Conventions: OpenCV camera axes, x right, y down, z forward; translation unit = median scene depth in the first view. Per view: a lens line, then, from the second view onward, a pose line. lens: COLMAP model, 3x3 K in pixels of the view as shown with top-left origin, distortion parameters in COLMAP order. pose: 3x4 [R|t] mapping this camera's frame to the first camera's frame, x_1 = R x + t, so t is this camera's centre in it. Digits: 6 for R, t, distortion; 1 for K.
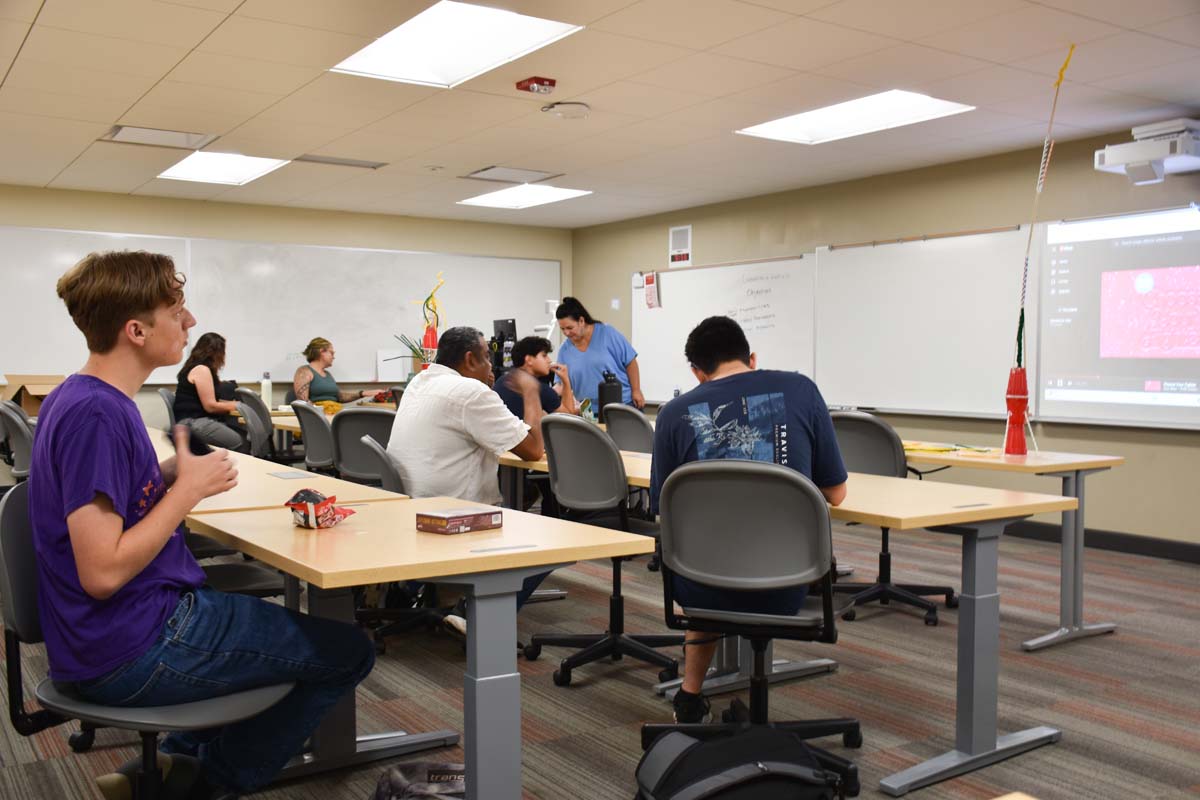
lens RADIAL K [[1151.7, 0, 591.5], [0, 1151.7, 403.5], [0, 0, 1]] dist [-0.004227, 0.000000]
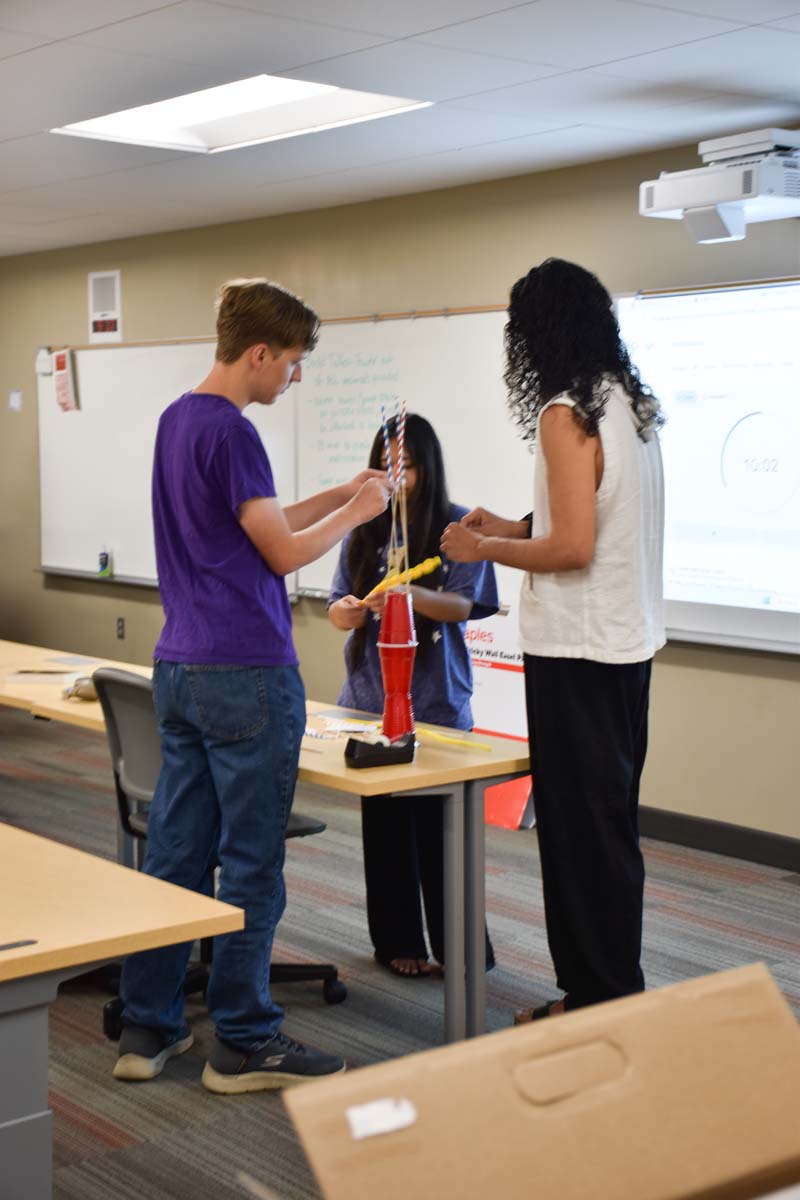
lens RADIAL K [[1854.2, 0, 393.5], [0, 1854.2, 587.2], [0, 0, 1]] dist [0.237738, 0.000000]
pose [[0.996124, -0.010760, 0.087295, 0.233138], [0.006858, 0.998969, 0.044875, -0.061054], [-0.087688, -0.044103, 0.995171, 0.064787]]
